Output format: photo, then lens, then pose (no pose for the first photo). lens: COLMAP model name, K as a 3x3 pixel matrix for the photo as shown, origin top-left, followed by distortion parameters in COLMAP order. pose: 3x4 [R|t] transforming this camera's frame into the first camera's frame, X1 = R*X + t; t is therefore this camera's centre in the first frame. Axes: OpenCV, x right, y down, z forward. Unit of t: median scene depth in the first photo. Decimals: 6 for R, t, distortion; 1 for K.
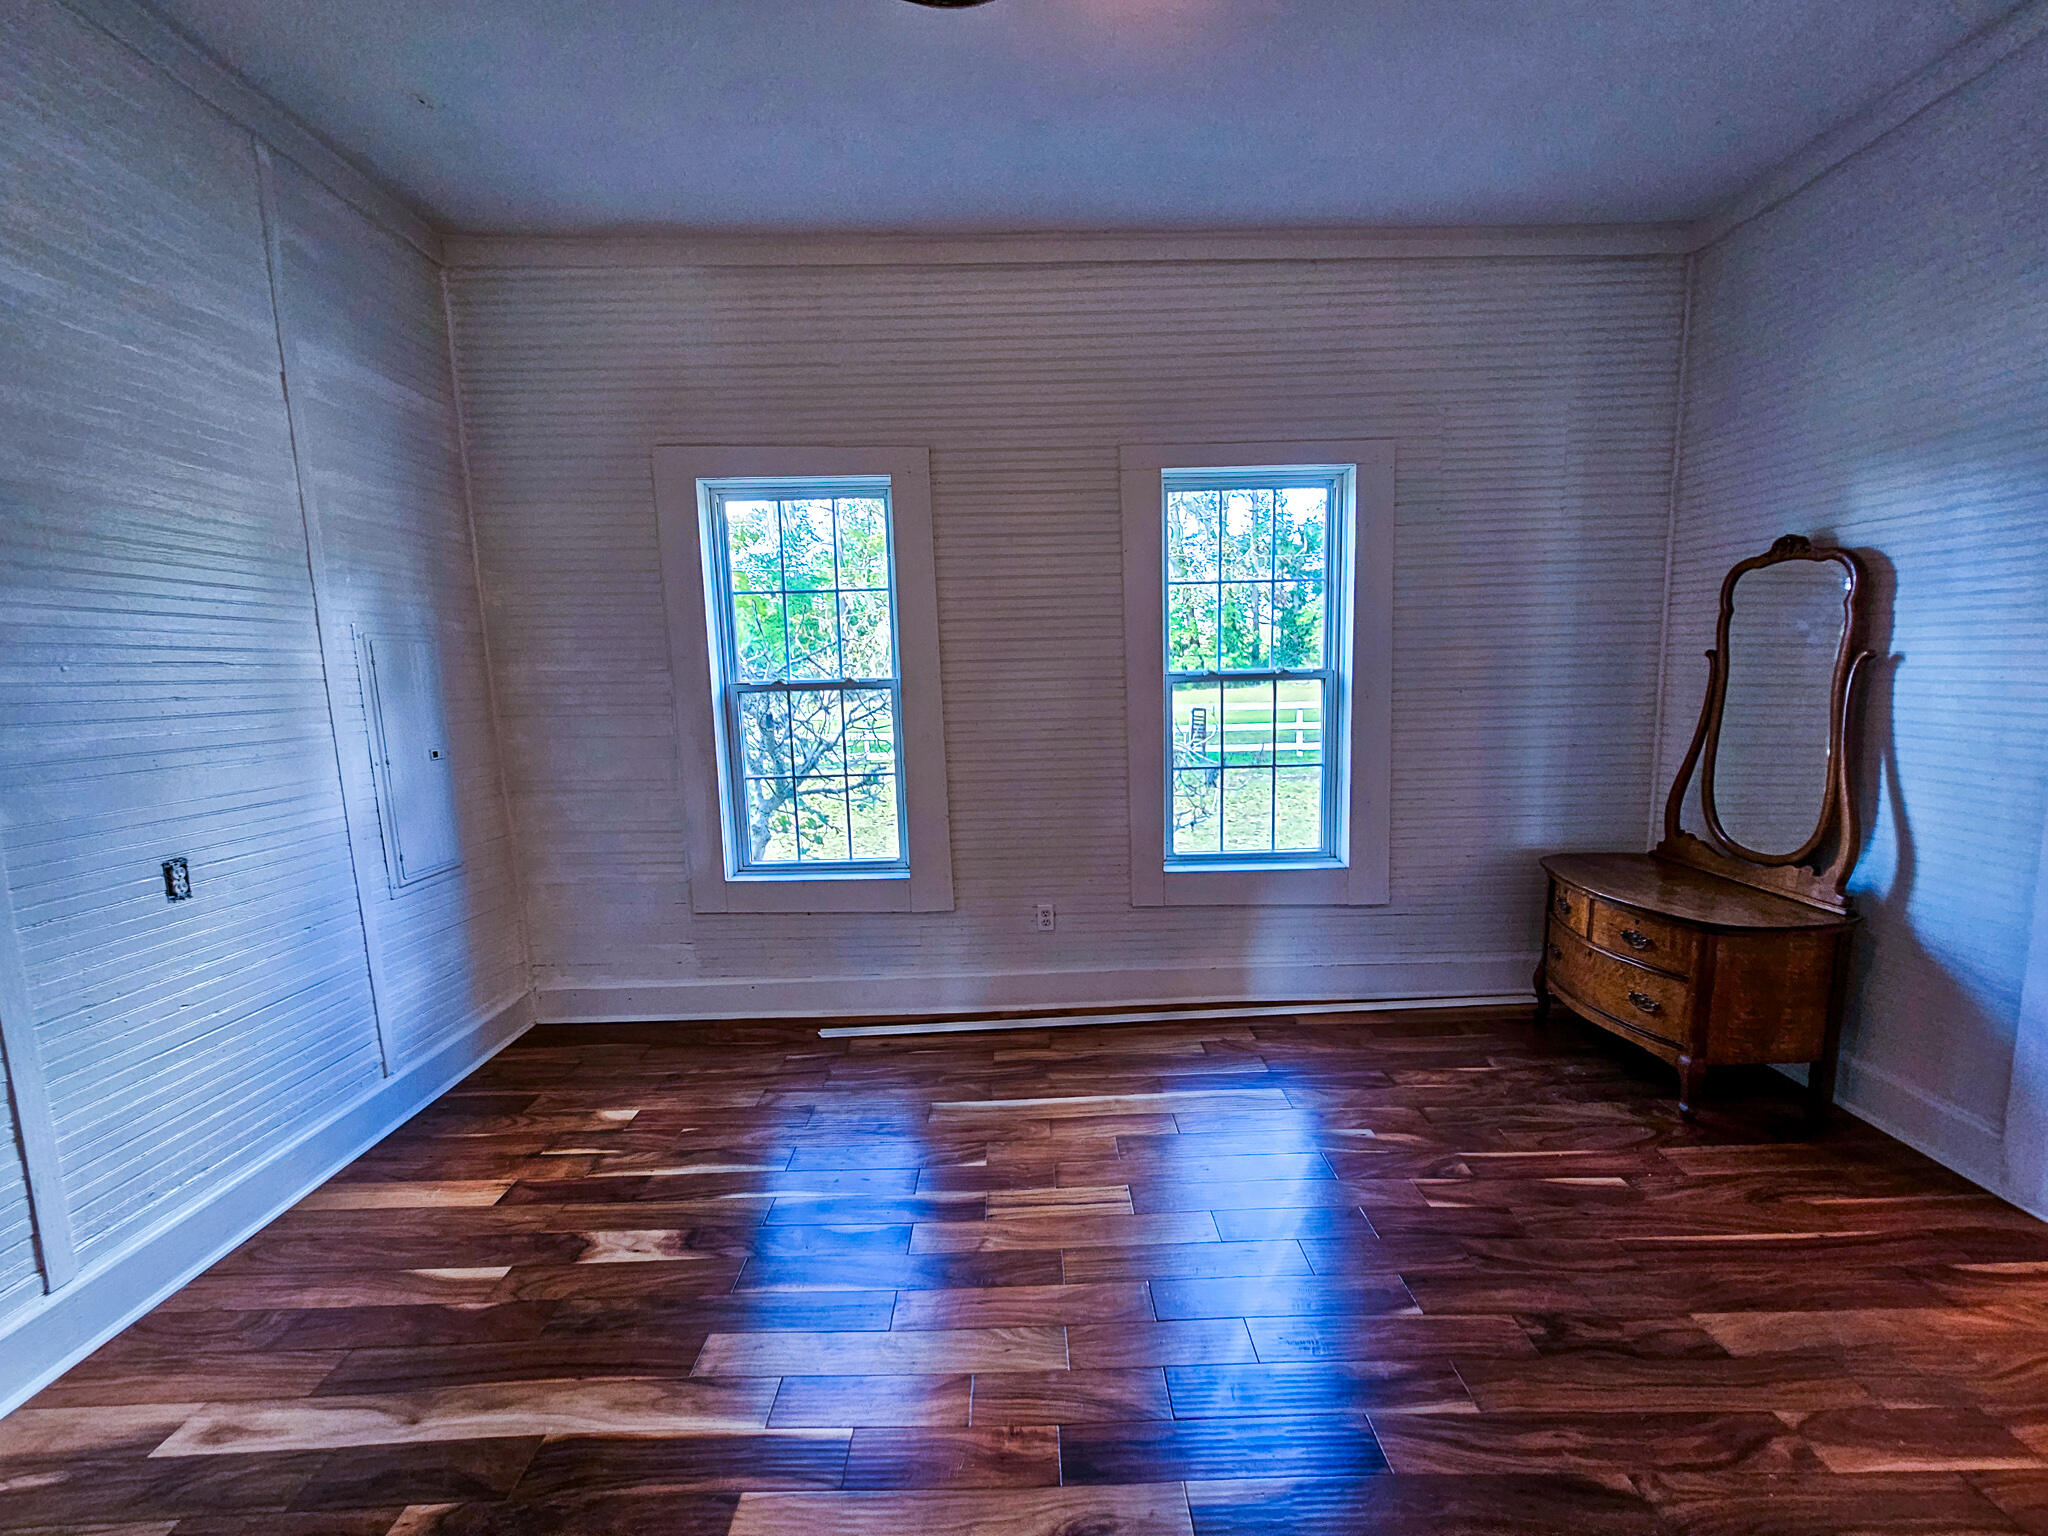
lens RADIAL K [[840.3, 0, 1018.1], [0, 840.3, 767.7], [0, 0, 1]] dist [-0.000320, 0.000679]
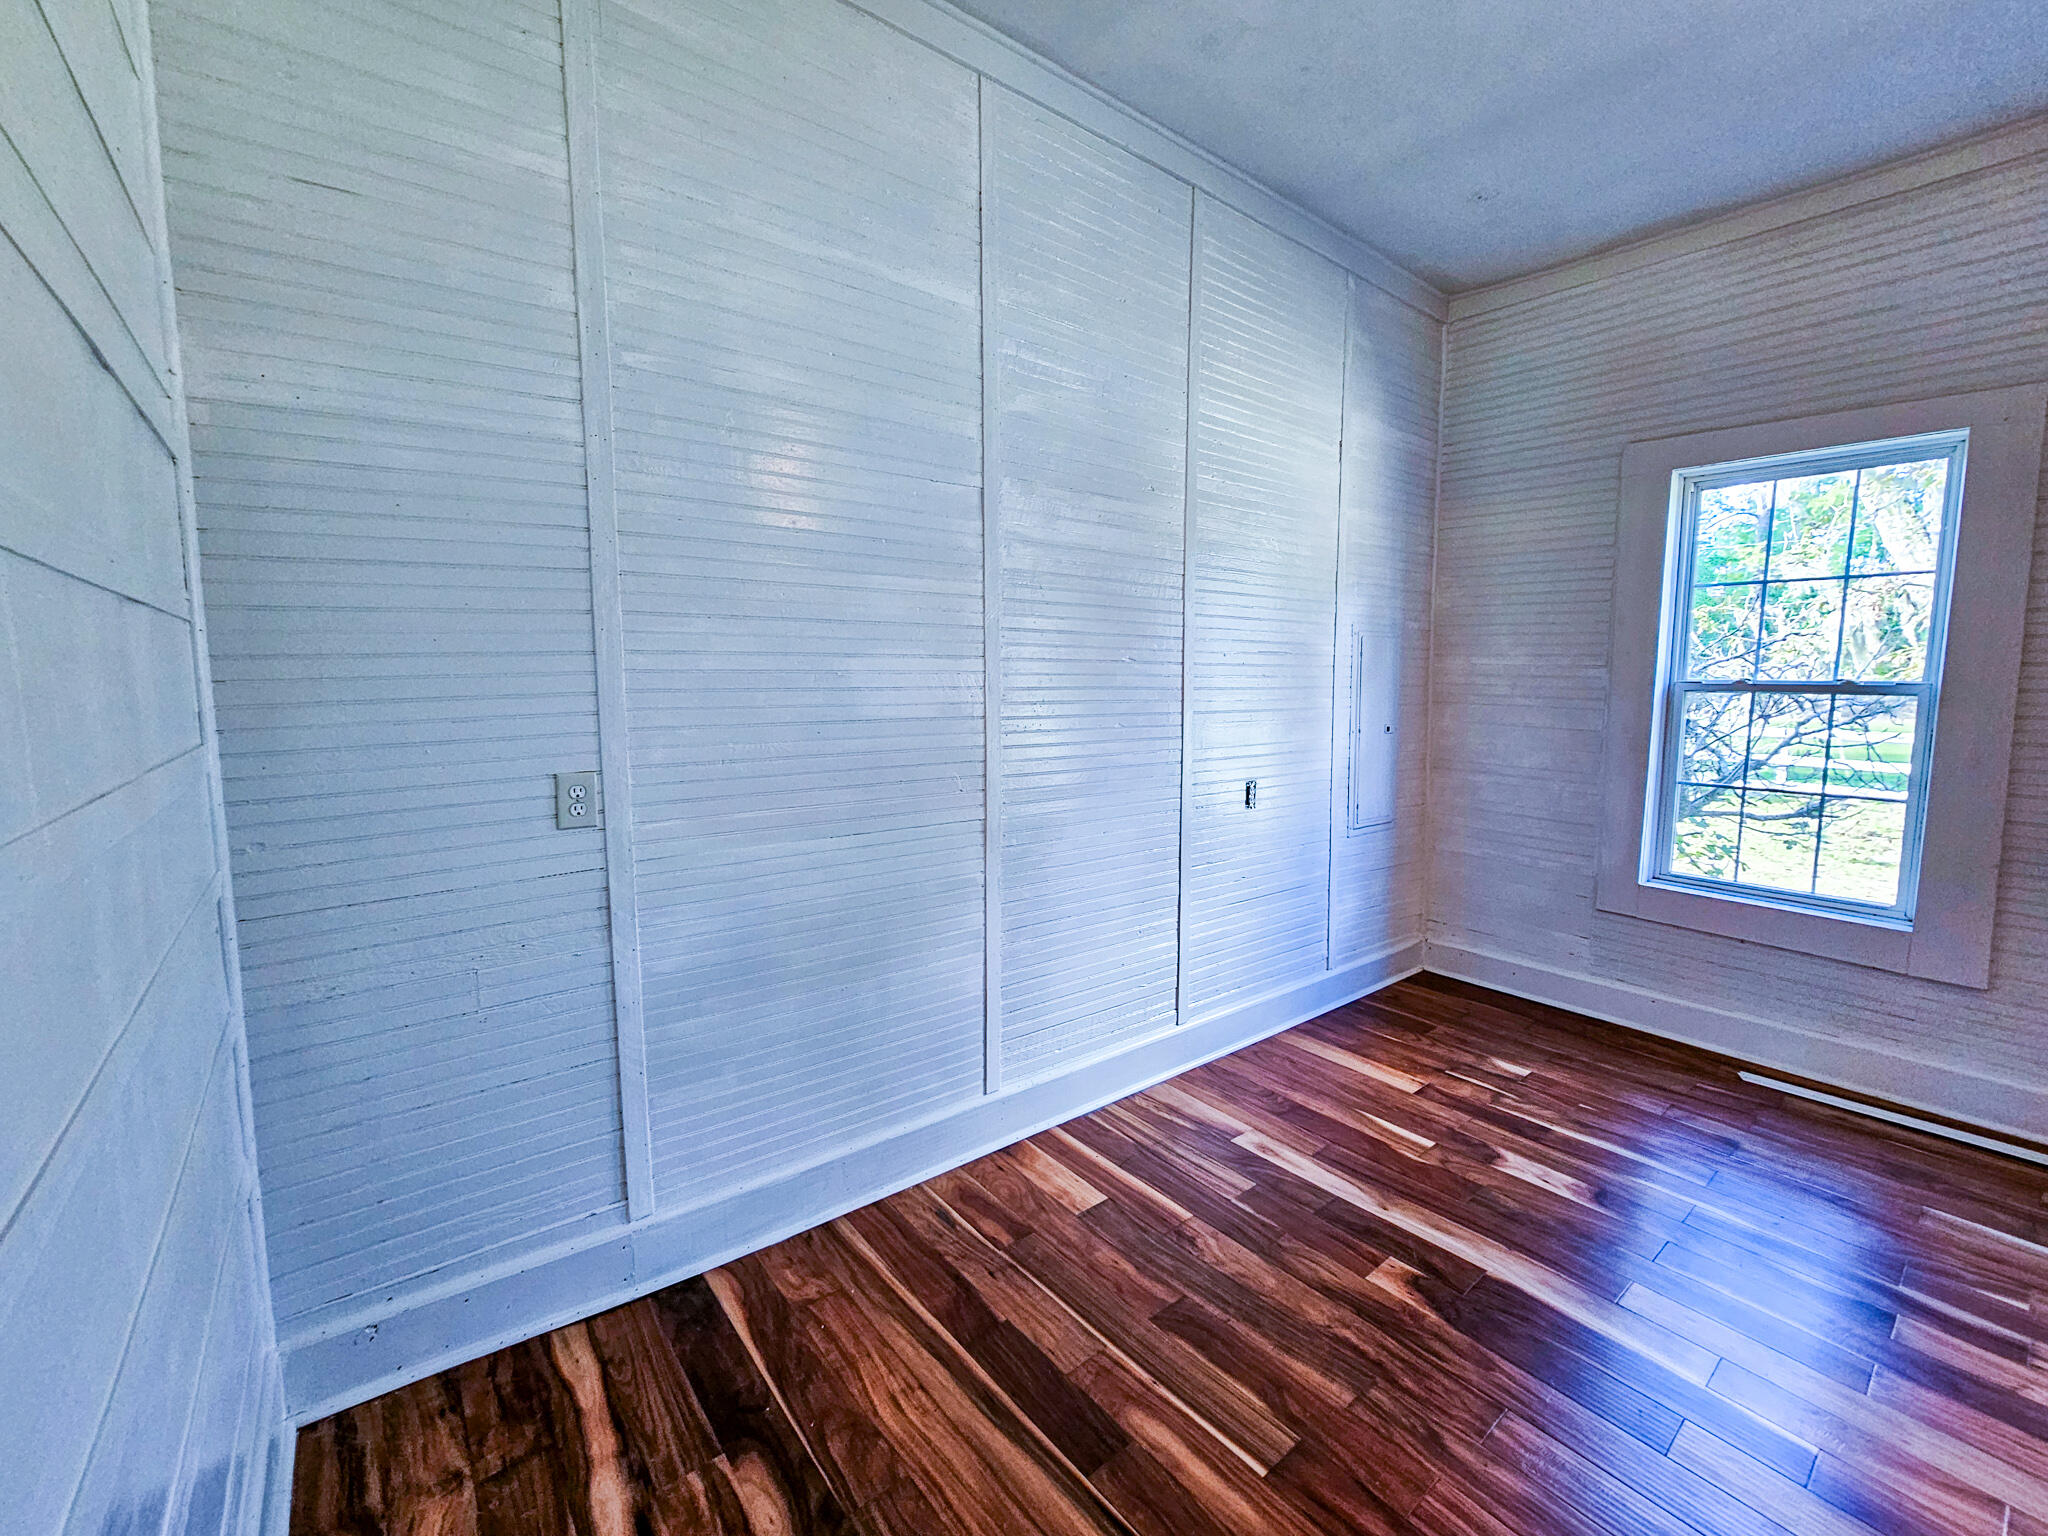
lens RADIAL K [[840.3, 0, 1039.9], [0, 840.3, 764.8], [0, 0, 1]] dist [-0.000320, 0.000679]
pose [[0.620501, 0.116246, -0.775542, -0.051480], [-0.115503, 0.991714, 0.056235, 0.029335], [0.775653, 0.054683, 0.628787, -0.194009]]
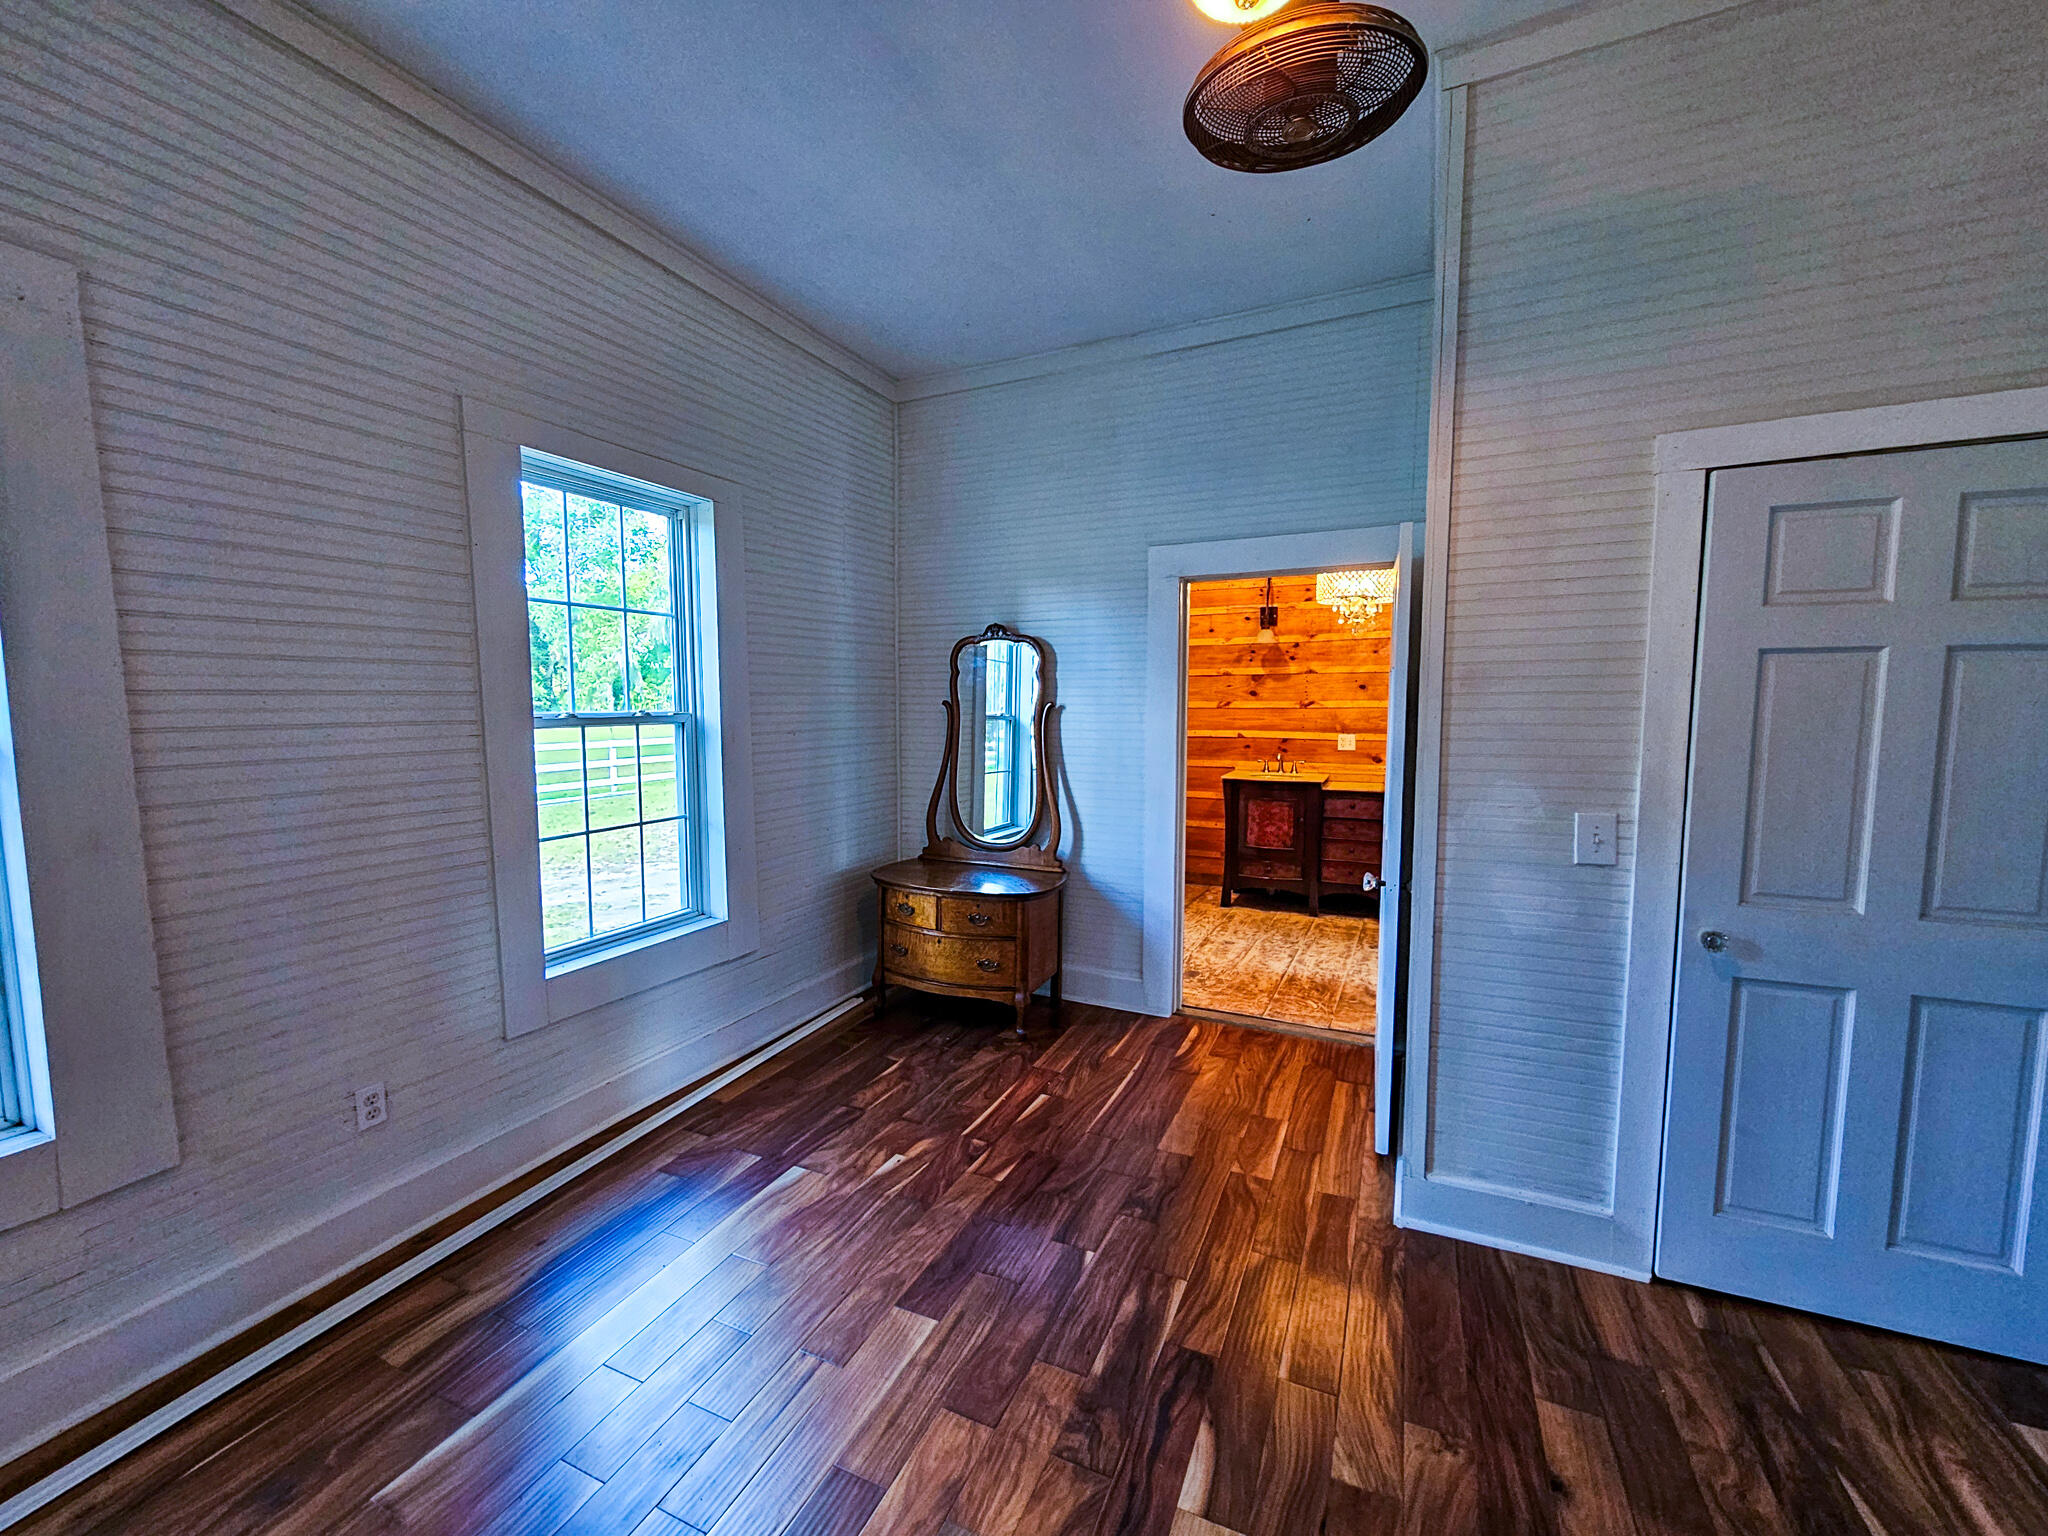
lens RADIAL K [[840.3, 0, 1024.9], [0, 840.3, 771.3], [0, 0, 1]] dist [-0.000320, 0.000679]
pose [[0.421764, -0.054444, 0.905070, -0.387959], [0.104467, 0.994466, 0.011140, -0.030267], [-0.900668, 0.089851, 0.425117, 0.344017]]
